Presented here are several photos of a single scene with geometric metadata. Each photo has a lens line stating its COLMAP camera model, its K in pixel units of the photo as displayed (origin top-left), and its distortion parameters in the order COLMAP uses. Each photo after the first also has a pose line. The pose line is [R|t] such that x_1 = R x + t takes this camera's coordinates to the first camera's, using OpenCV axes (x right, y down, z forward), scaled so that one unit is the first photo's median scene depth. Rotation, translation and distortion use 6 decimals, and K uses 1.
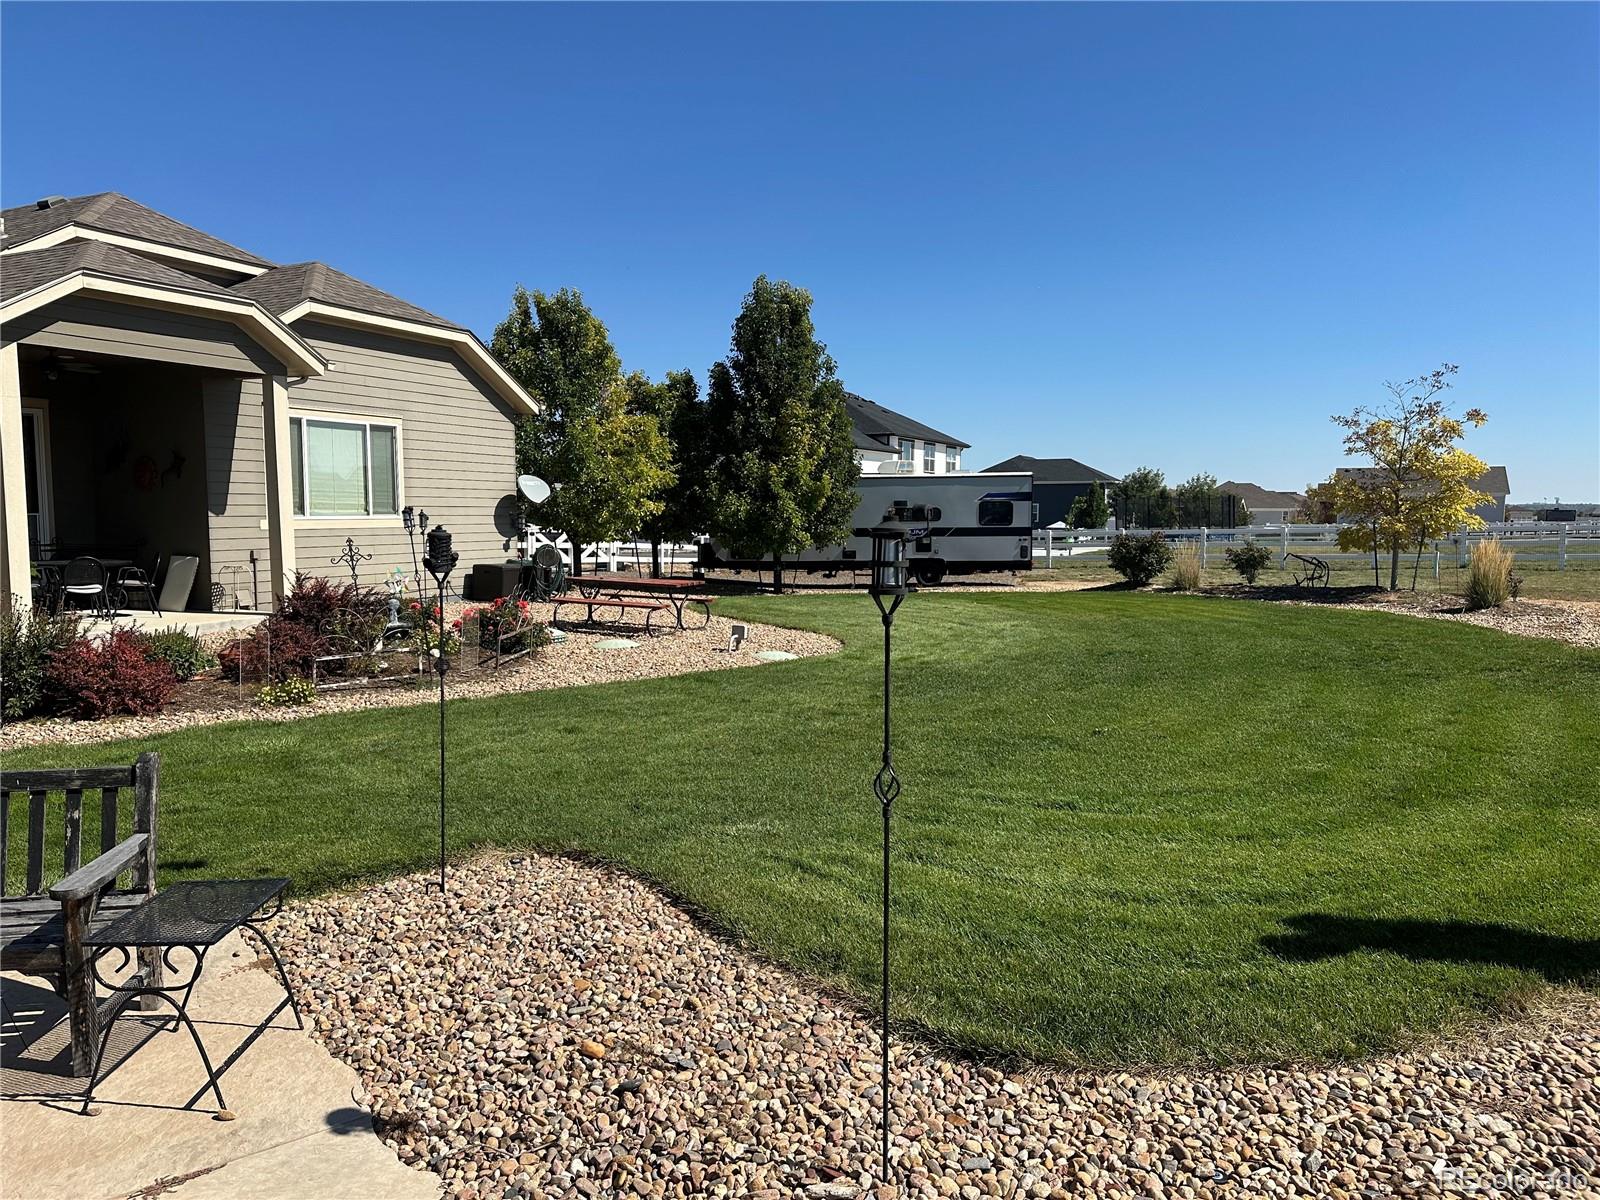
lens RADIAL K [[1125.0, 0, 798.9], [0, 1125.0, 611.7], [0, 0, 1]] dist [0.058694, -0.072005]
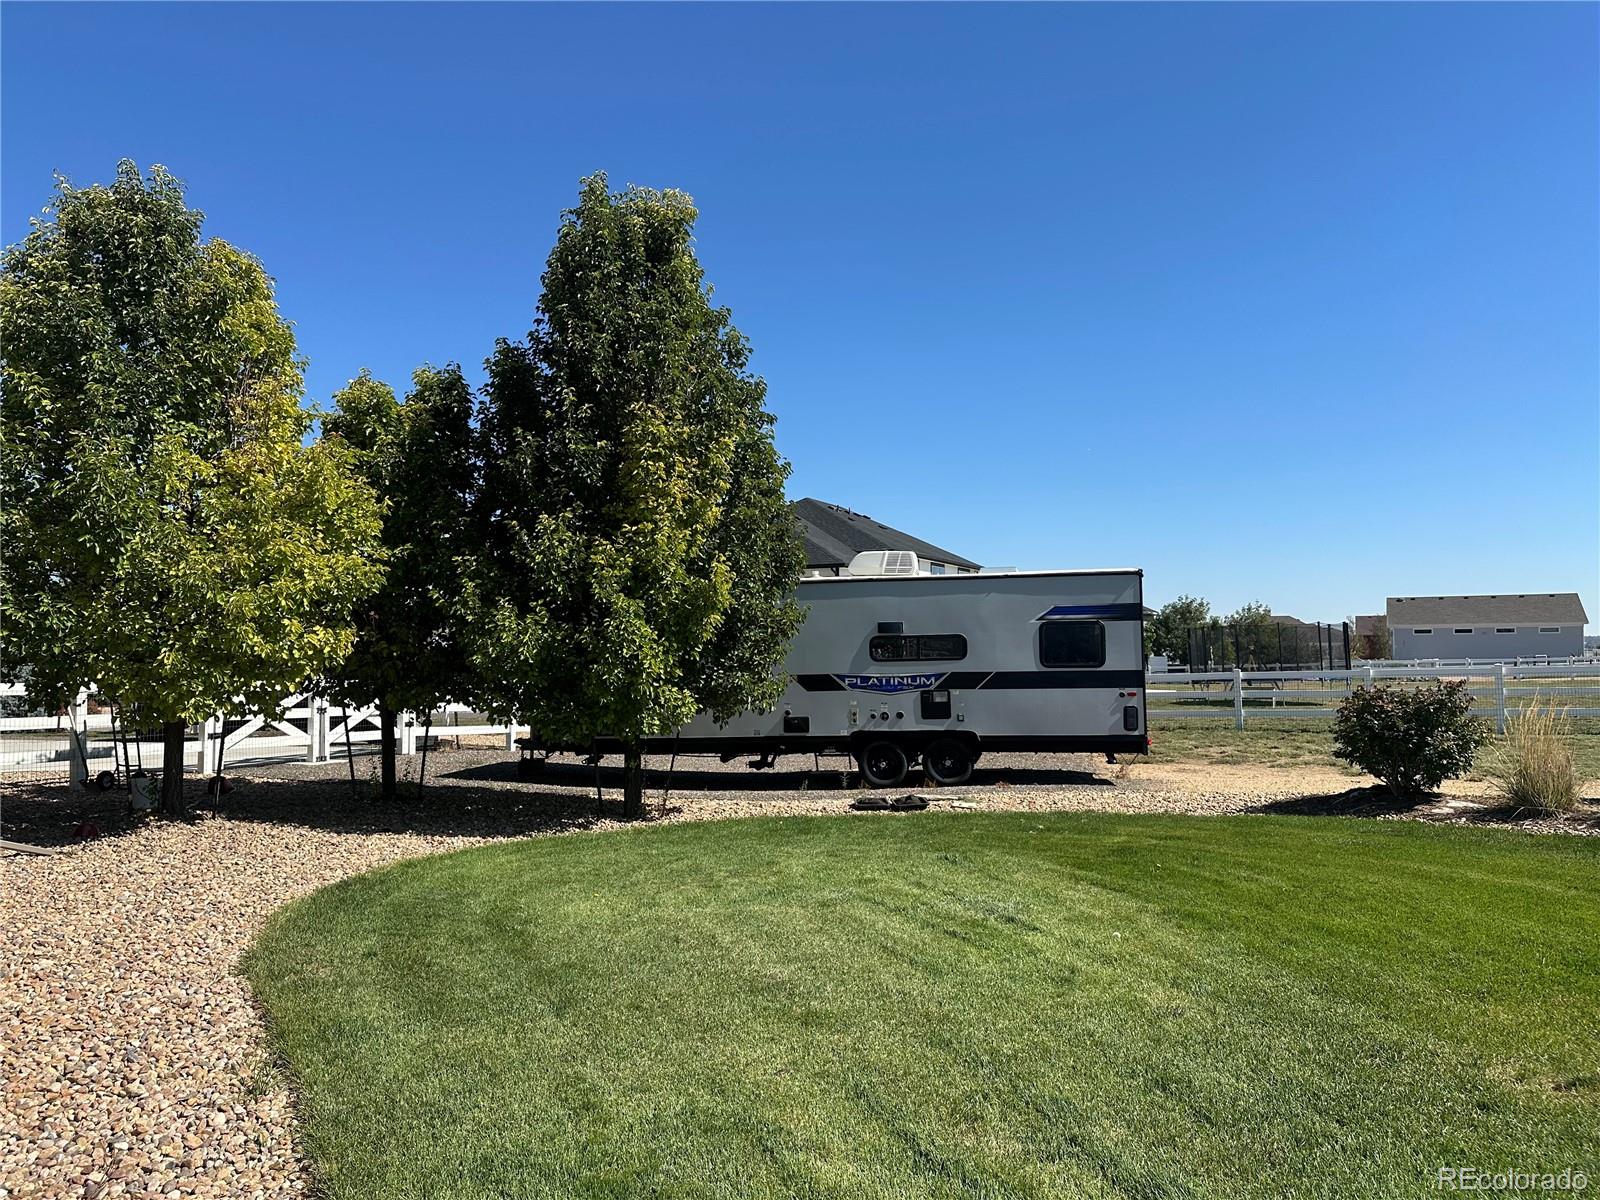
lens RADIAL K [[1125.0, 0, 798.9], [0, 1125.0, 611.7], [0, 0, 1]] dist [0.058694, -0.072005]
pose [[0.999904, -0.011564, -0.007604, 0.057394], [0.010533, 0.992238, -0.123904, -0.043056], [0.008977, 0.123812, 0.992265, 0.527003]]
